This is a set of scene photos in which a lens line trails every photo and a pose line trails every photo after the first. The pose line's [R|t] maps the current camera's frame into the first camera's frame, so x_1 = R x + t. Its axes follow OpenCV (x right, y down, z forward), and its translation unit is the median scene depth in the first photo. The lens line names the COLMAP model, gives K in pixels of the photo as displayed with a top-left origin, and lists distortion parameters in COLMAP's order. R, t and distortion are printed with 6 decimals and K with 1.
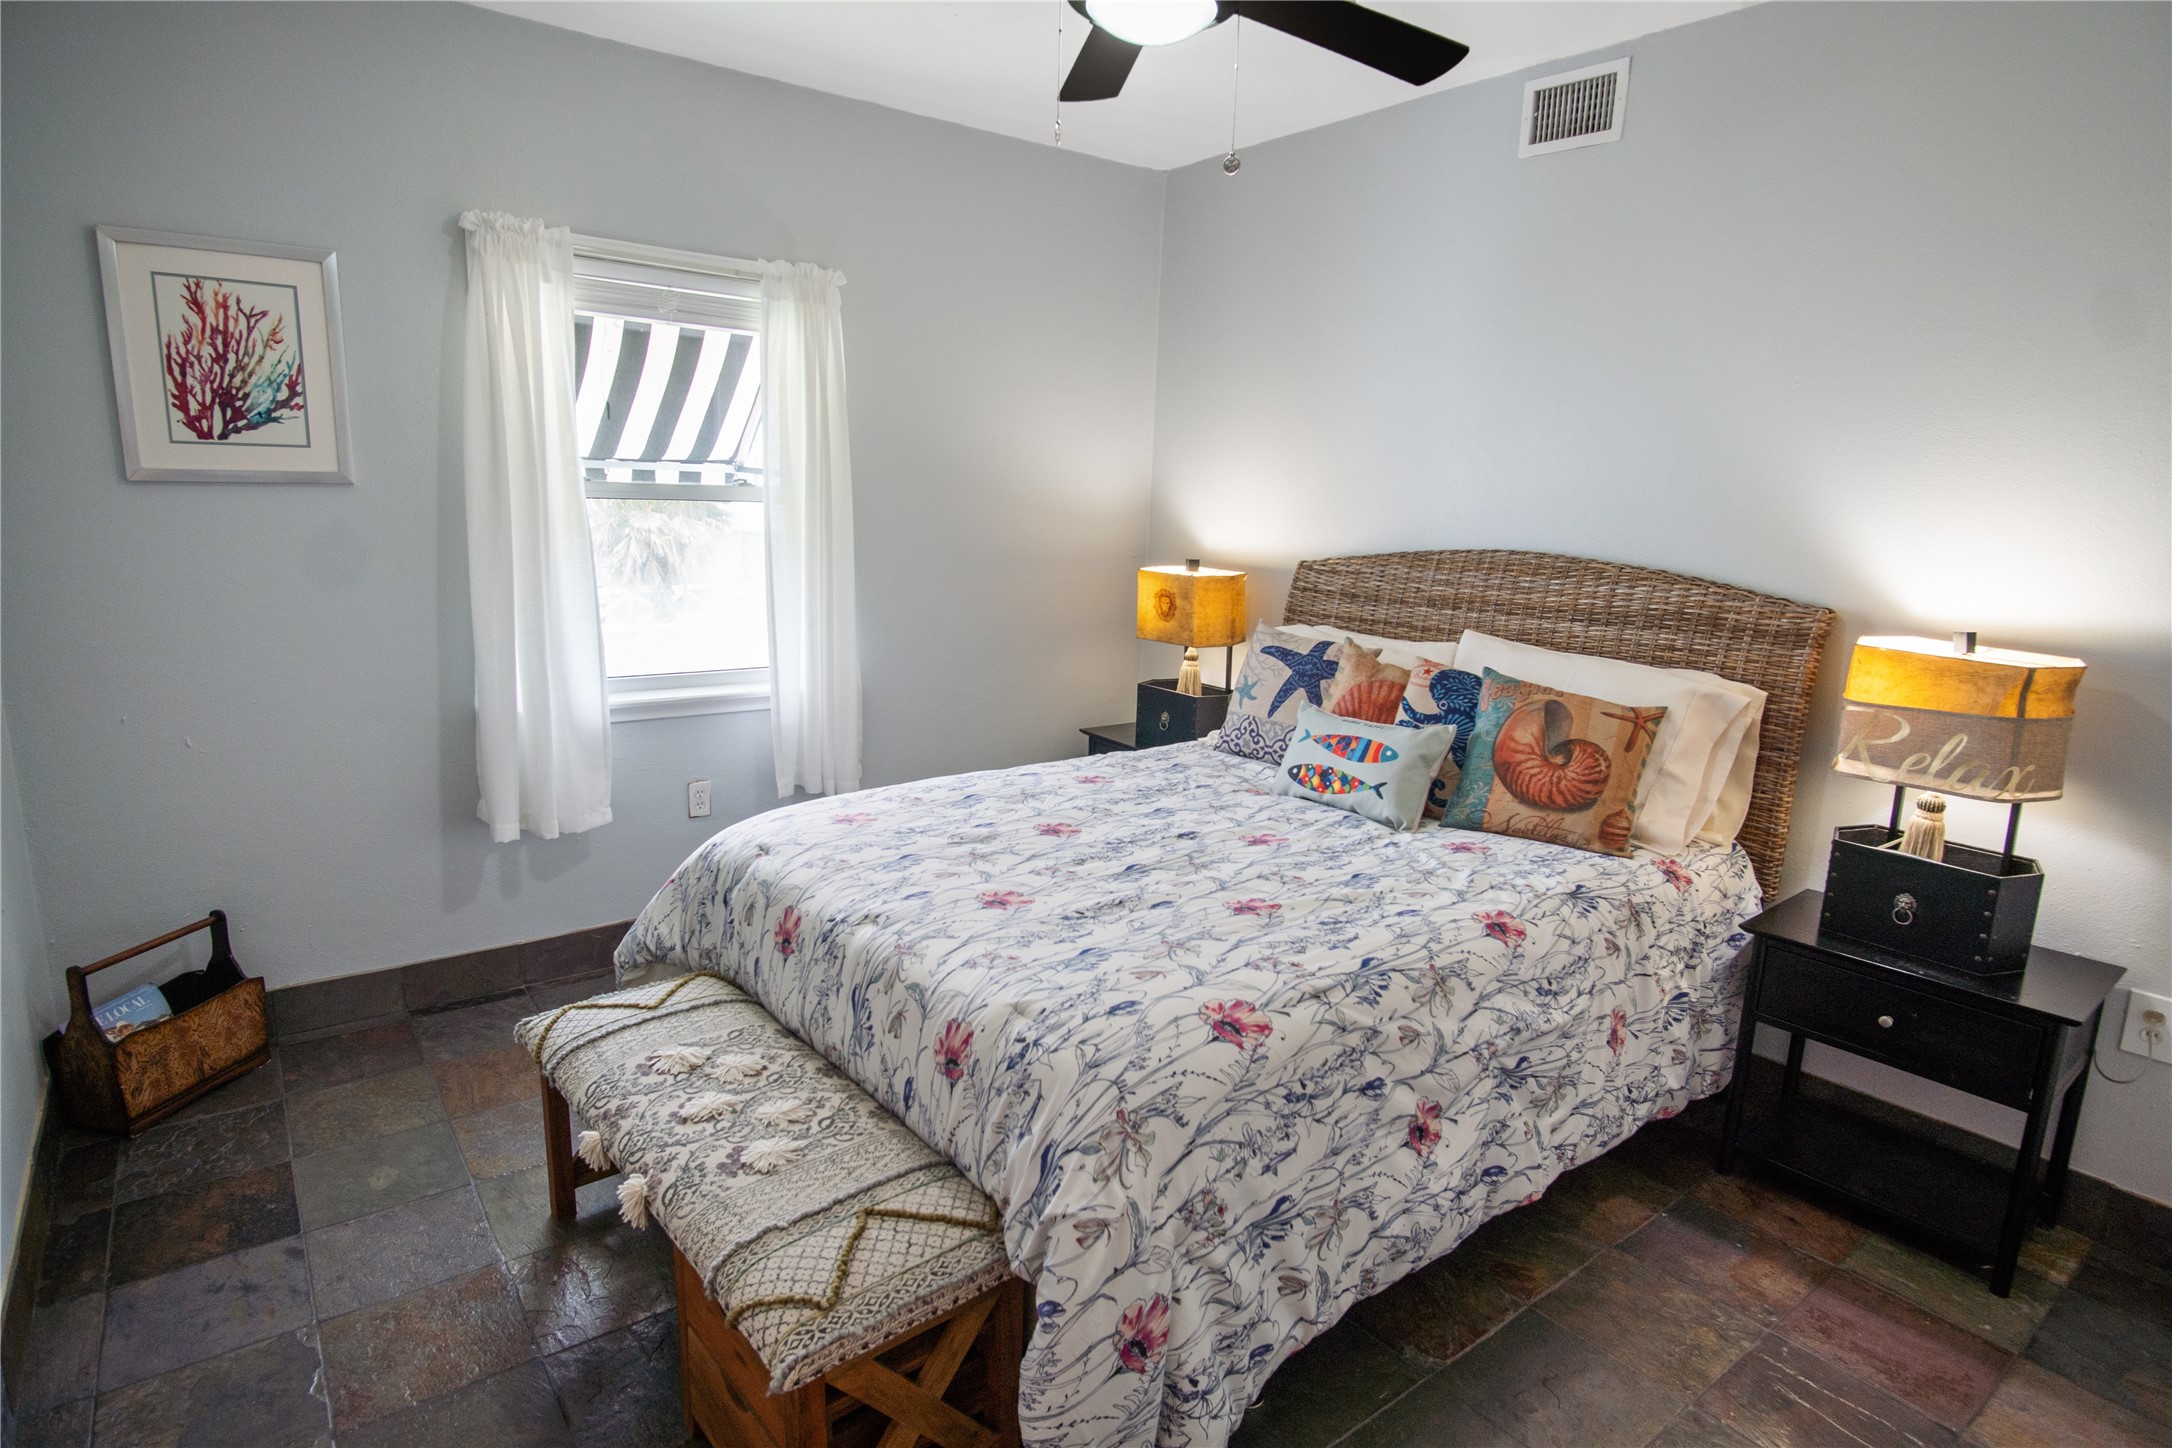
lens RADIAL K [[1194.3, 0, 1086.0], [0, 1194.3, 724.0], [0, 0, 1]] dist [-0.031093, 0.000105]
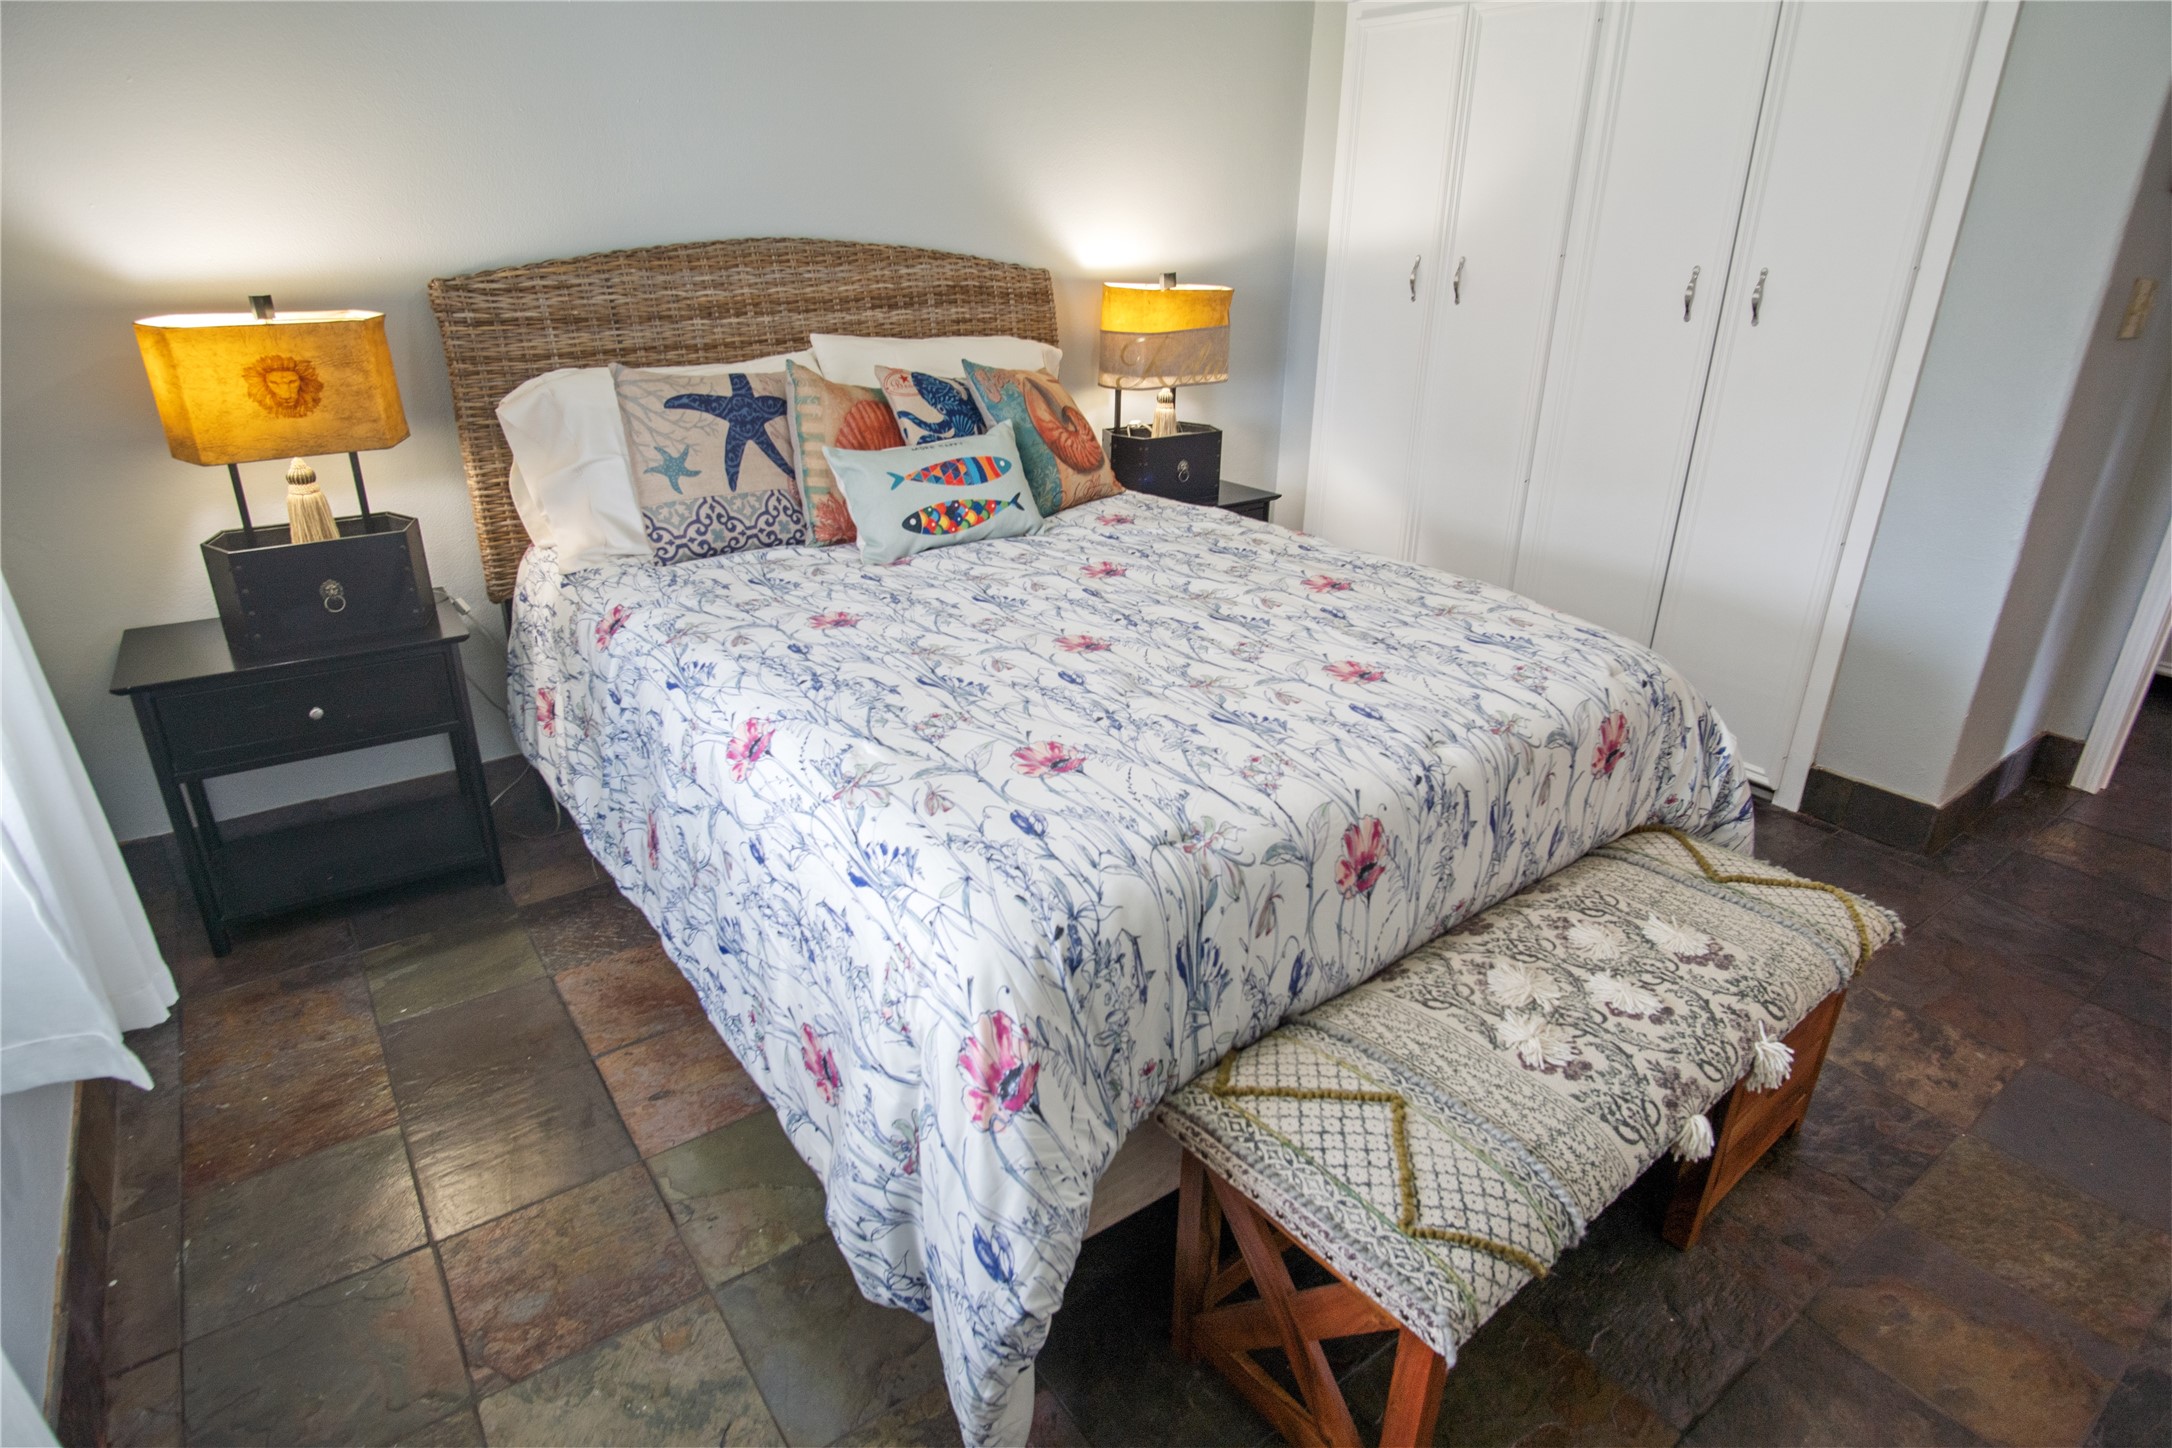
lens RADIAL K [[1194.3, 0, 1086.0], [0, 1194.3, 724.0], [0, 0, 1]] dist [-0.031093, 0.000105]
pose [[0.002295, -0.410566, 0.911828, -0.675638], [0.183595, 0.896504, 0.403204, -0.155564], [-0.982999, 0.166481, 0.077435, 0.884707]]
